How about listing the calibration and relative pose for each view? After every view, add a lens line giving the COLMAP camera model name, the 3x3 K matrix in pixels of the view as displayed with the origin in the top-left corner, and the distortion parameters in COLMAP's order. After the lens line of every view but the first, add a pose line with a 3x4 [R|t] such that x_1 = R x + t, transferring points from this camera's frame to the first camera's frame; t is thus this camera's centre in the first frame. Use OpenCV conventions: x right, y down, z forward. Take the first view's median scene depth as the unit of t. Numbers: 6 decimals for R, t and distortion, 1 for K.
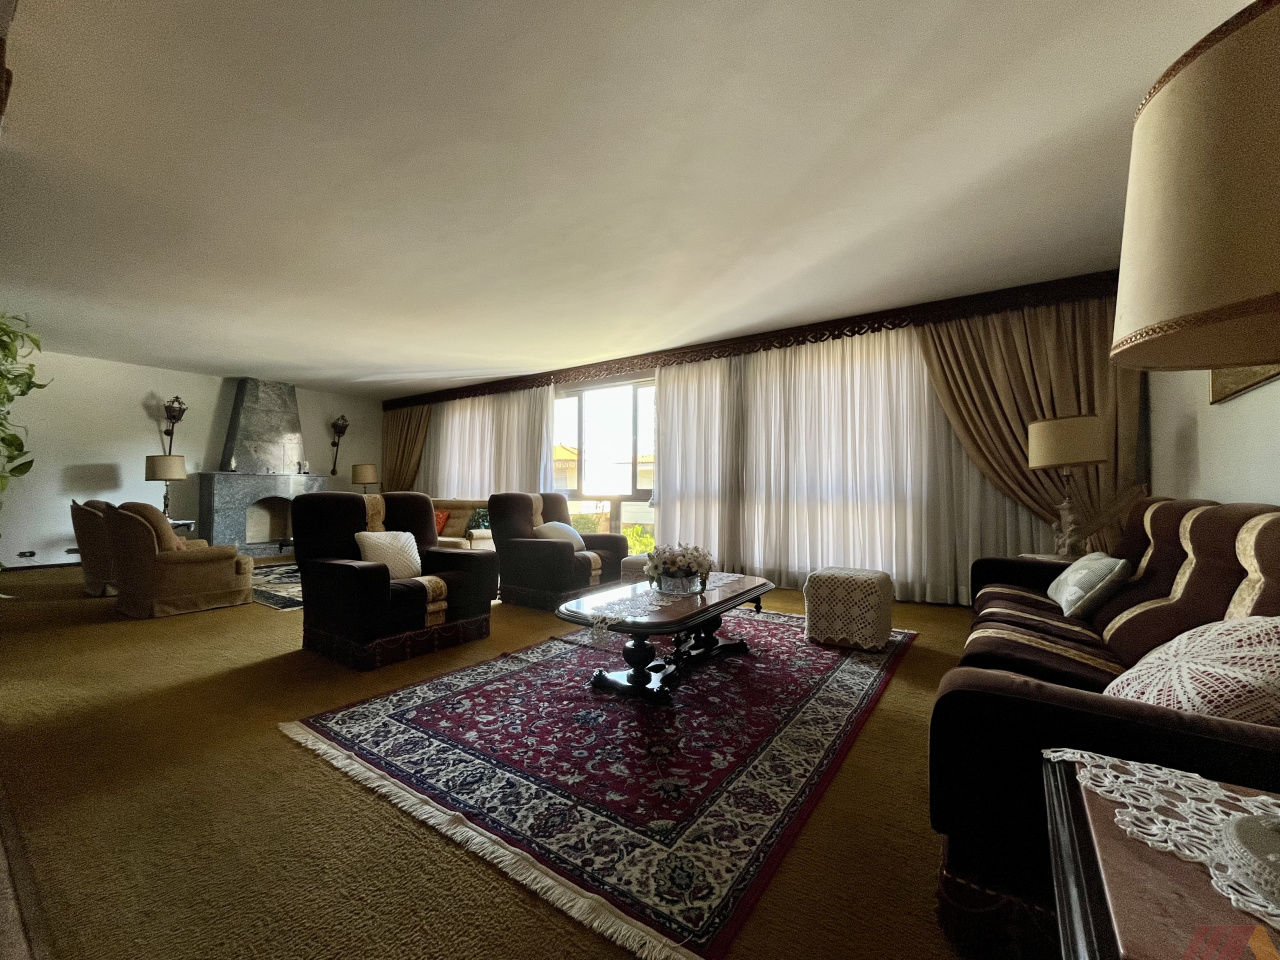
lens RADIAL K [[517.3, 0, 636.7], [0, 517.3, 478.5], [0, 0, 1]] dist [-0.001563, -0.000731]
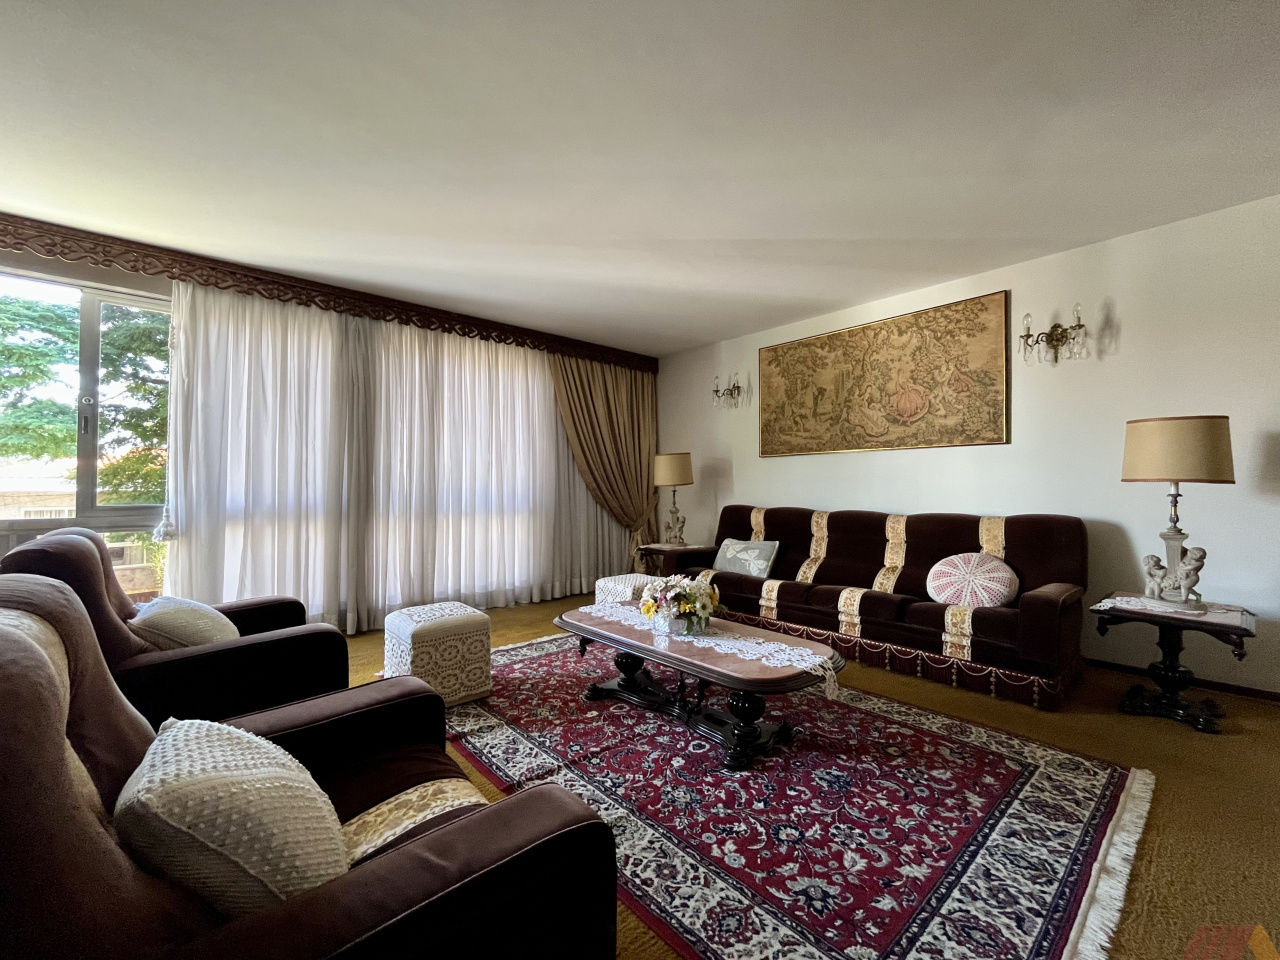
lens RADIAL K [[523.8, 0, 640.0], [0, 523.8, 480.0], [0, 0, 1]] dist [-0.000719, 0.000083]
pose [[0.236094, 0.007129, 0.971704, -1.063591], [-0.023364, 0.999726, -0.001658, -0.048728], [-0.971449, -0.022311, 0.236196, 1.129813]]
